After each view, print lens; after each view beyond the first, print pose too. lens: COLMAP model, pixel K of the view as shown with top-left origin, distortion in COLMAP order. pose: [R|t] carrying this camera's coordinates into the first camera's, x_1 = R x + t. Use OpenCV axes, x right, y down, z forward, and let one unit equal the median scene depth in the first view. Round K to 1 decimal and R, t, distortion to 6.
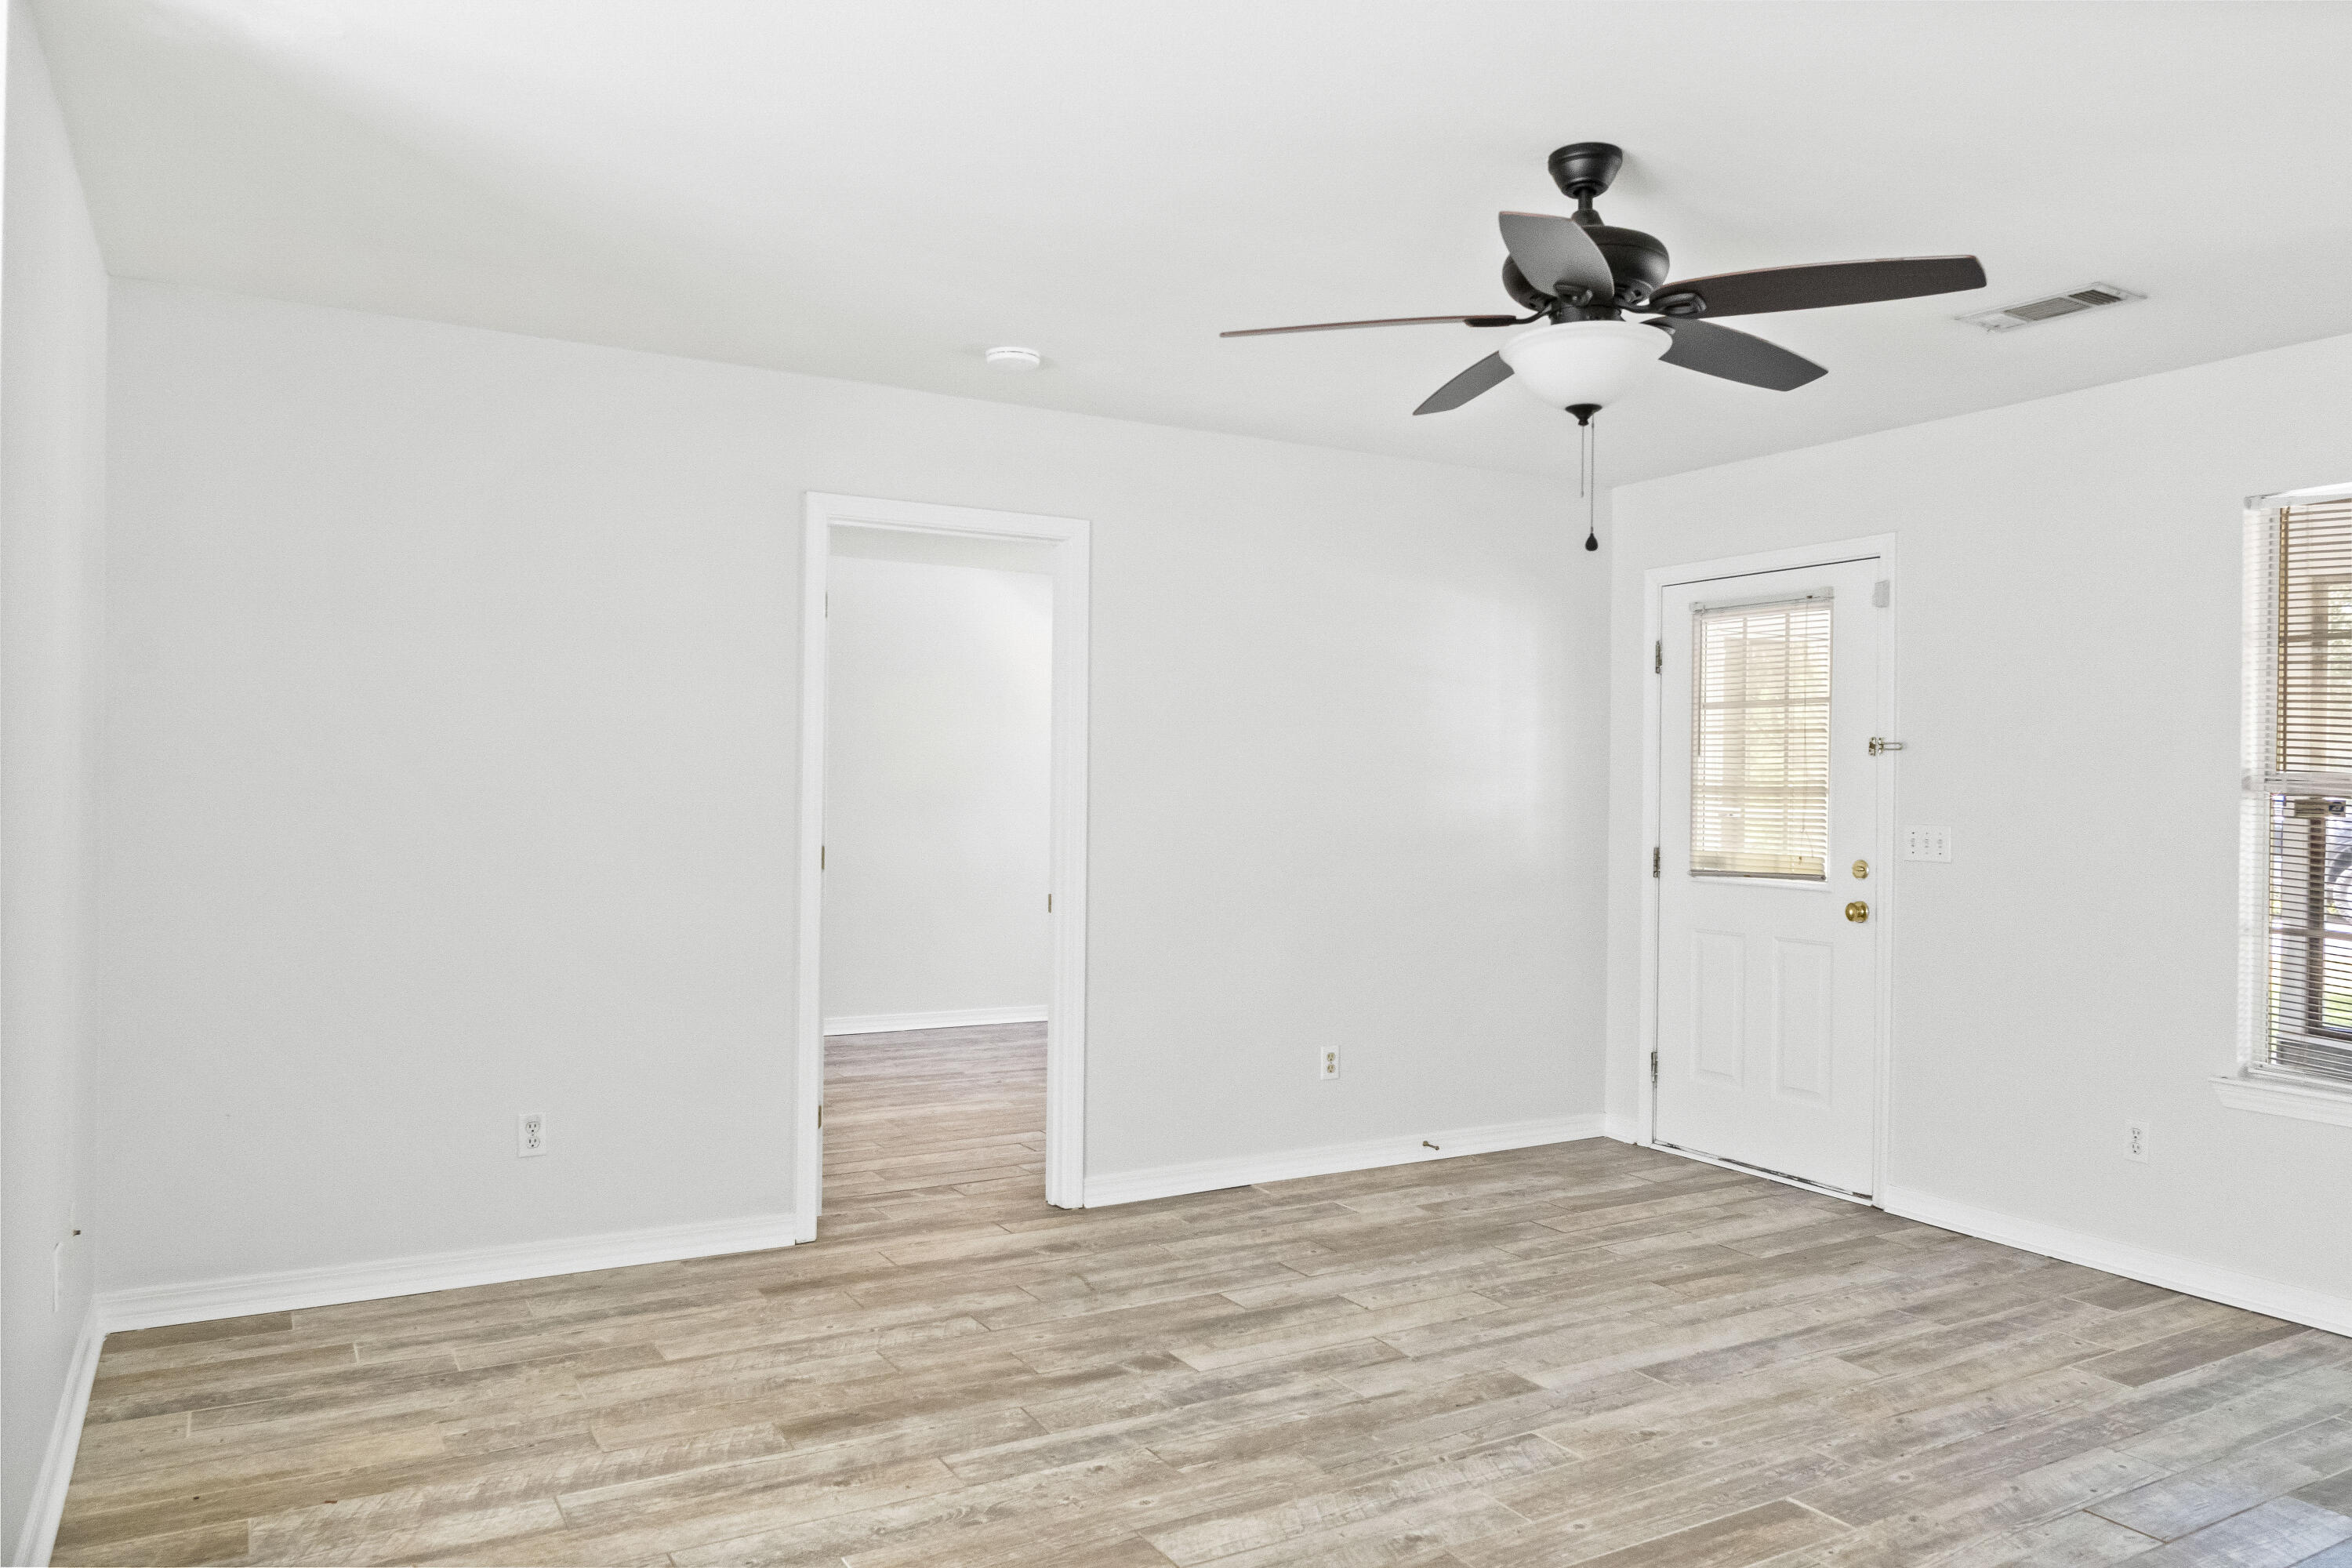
lens RADIAL K [[1632.4, 0, 1176.0], [0, 1632.4, 784.0], [0, 0, 1]] dist [-0.001273, -0.000960]
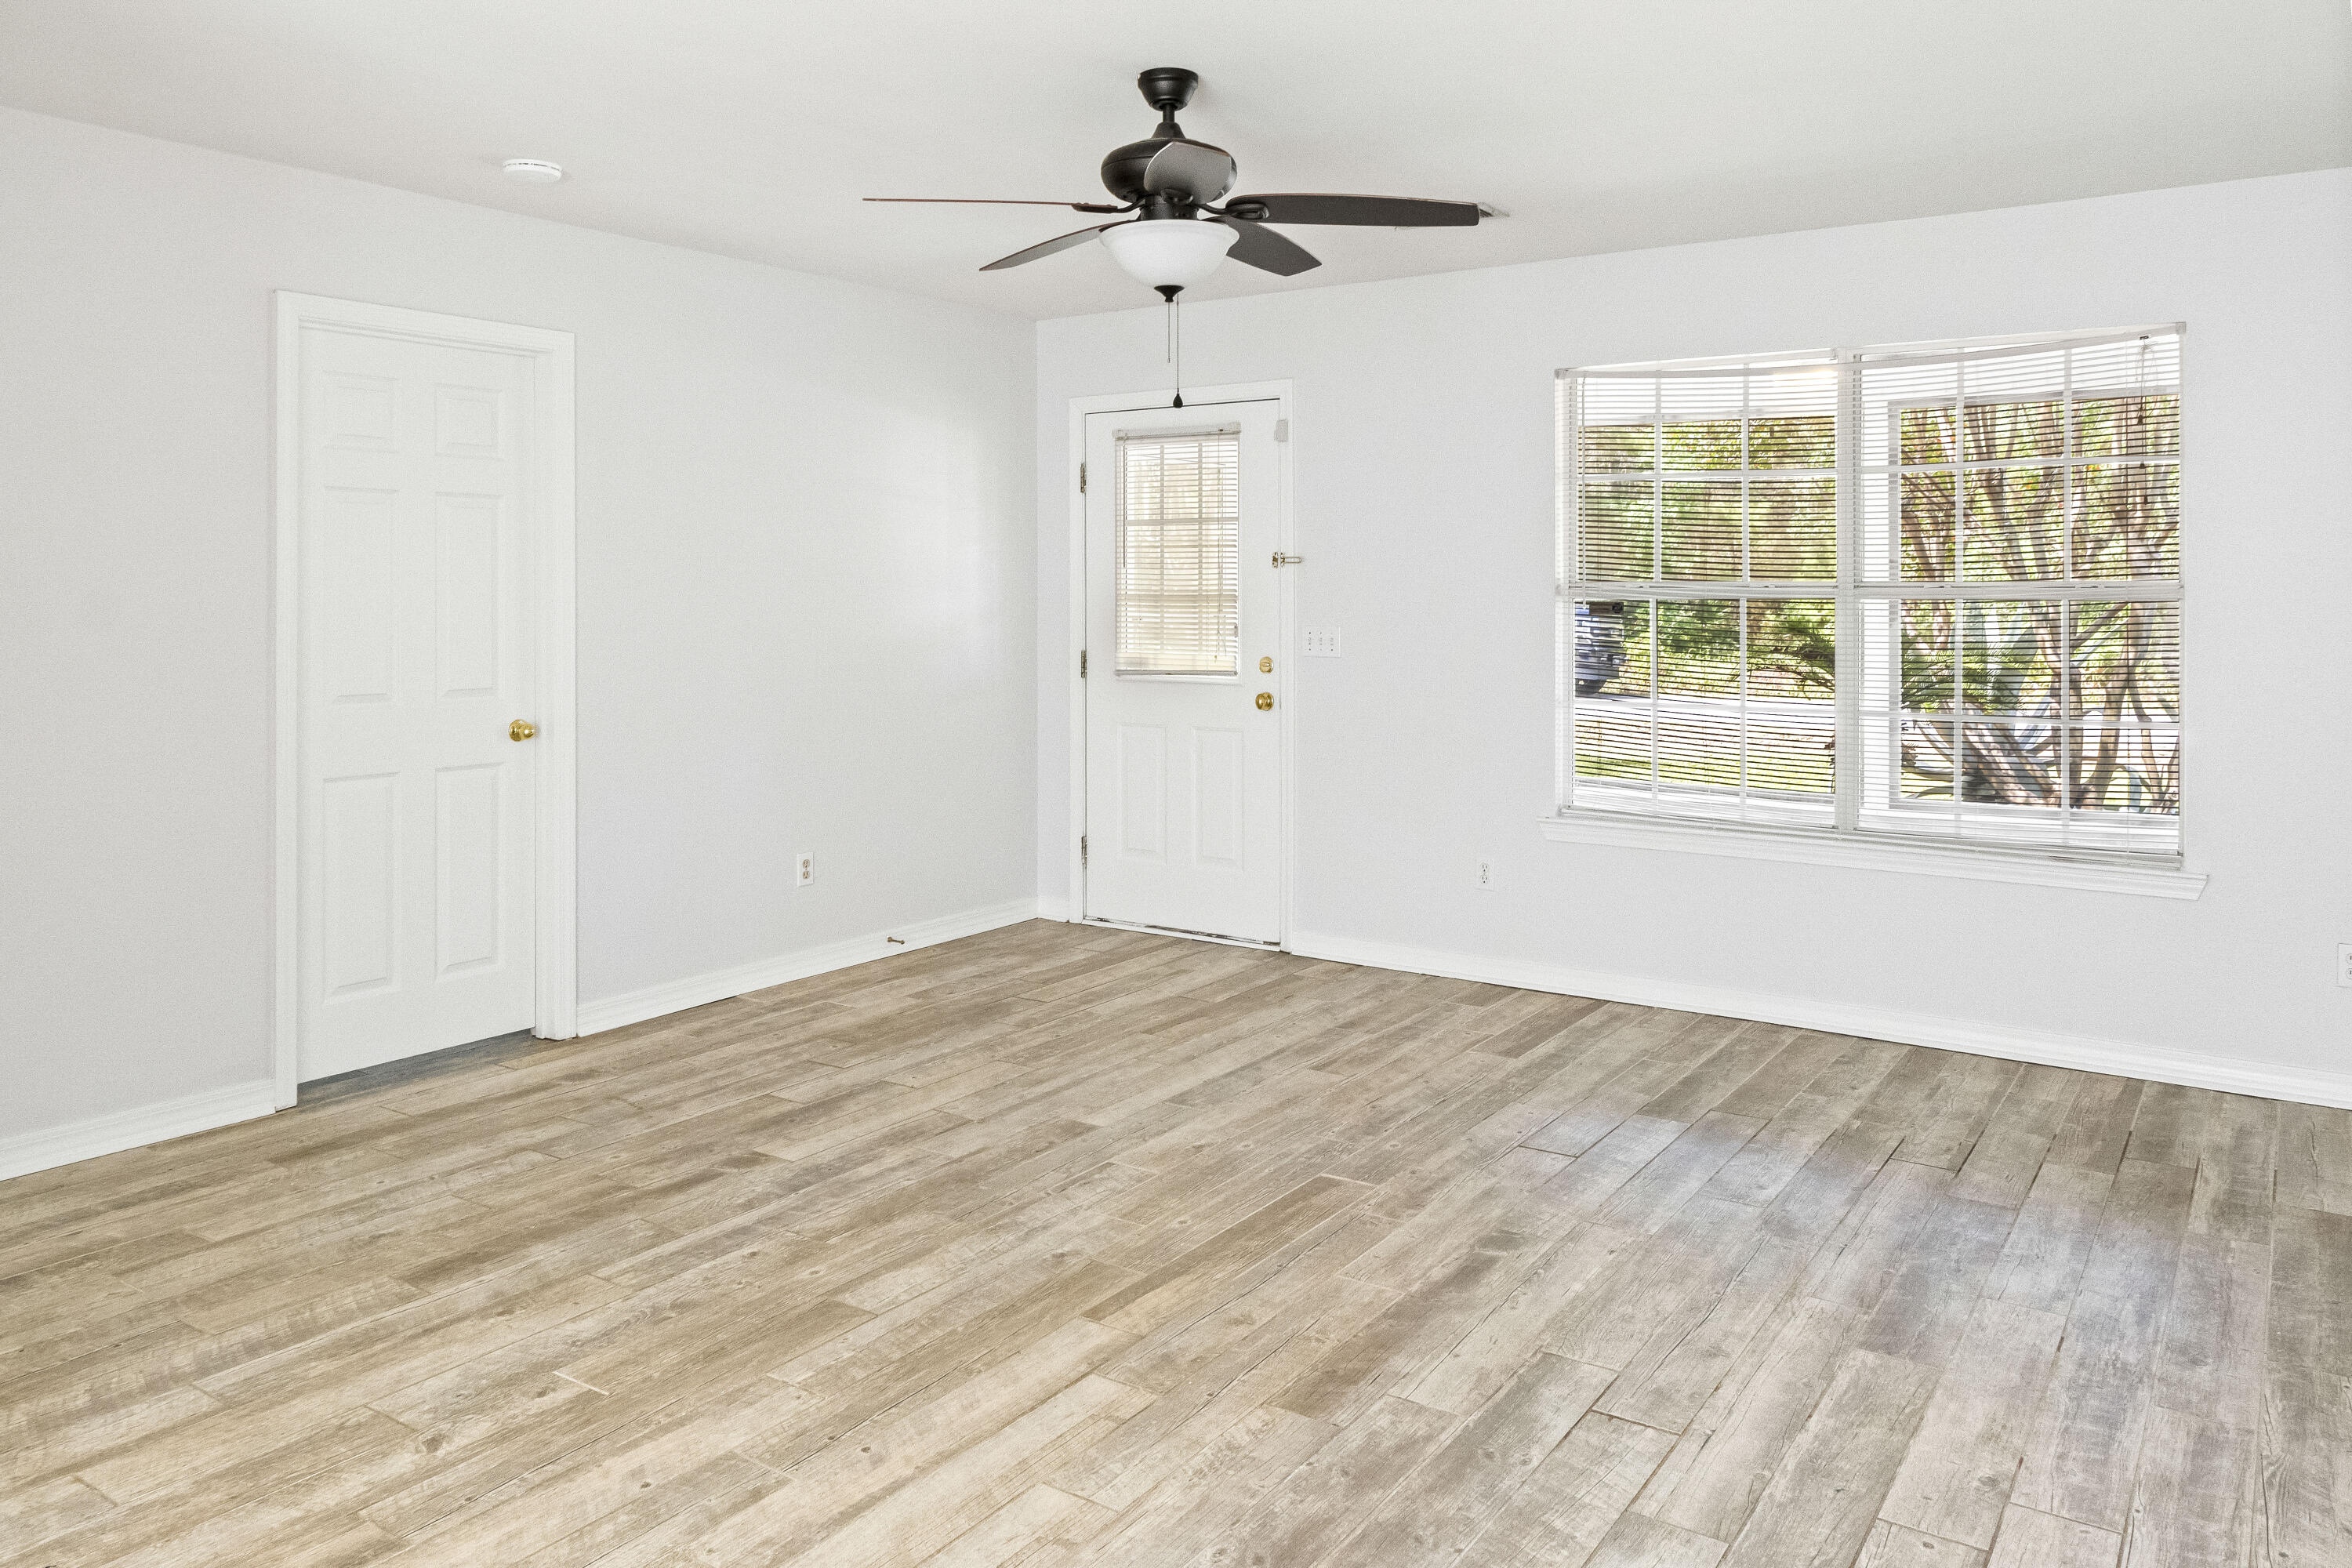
lens RADIAL K [[1697.6, 0, 1180.2], [0, 1697.6, 584.4], [0, 0, 1]] dist [-0.000472, 0.000593]
pose [[0.900956, -0.011723, 0.433752, -0.229420], [0.011505, 0.999929, 0.003128, -0.014000], [-0.433757, 0.002172, 0.901027, -0.098469]]
